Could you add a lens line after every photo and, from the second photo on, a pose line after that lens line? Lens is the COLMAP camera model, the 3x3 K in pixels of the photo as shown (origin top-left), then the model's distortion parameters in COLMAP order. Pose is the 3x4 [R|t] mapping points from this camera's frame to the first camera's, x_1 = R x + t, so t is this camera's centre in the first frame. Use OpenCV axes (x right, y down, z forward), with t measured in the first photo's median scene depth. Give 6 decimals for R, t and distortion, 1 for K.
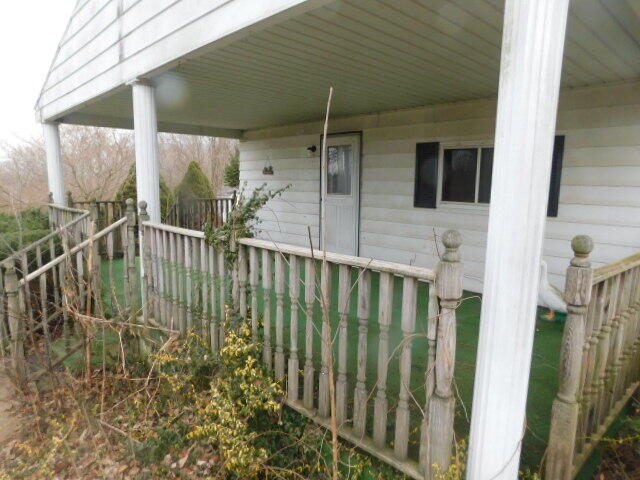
lens RADIAL K [[426.4, 0, 320.0], [0, 426.4, 240.0], [0, 0, 1]] dist [-0.067045, 0.062680]
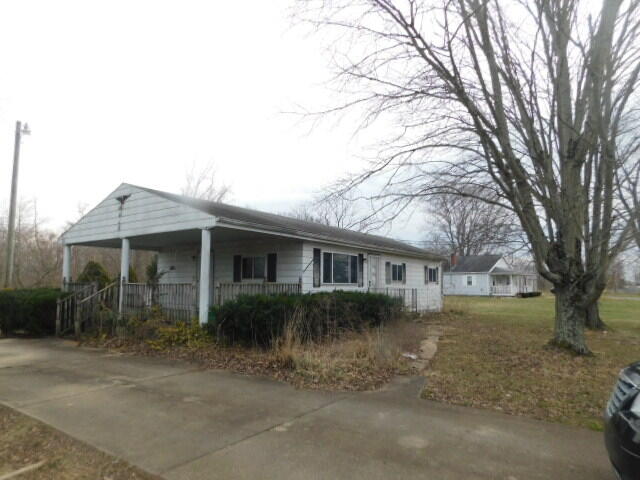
lens RADIAL K [[426.4, 0, 320.0], [0, 426.4, 240.0], [0, 0, 1]] dist [-0.067045, 0.062680]
pose [[0.983932, 0.009164, 0.178306, 0.275014], [0.034075, 0.970687, -0.237921, 0.275195], [-0.175259, 0.240174, 0.954778, -1.404288]]
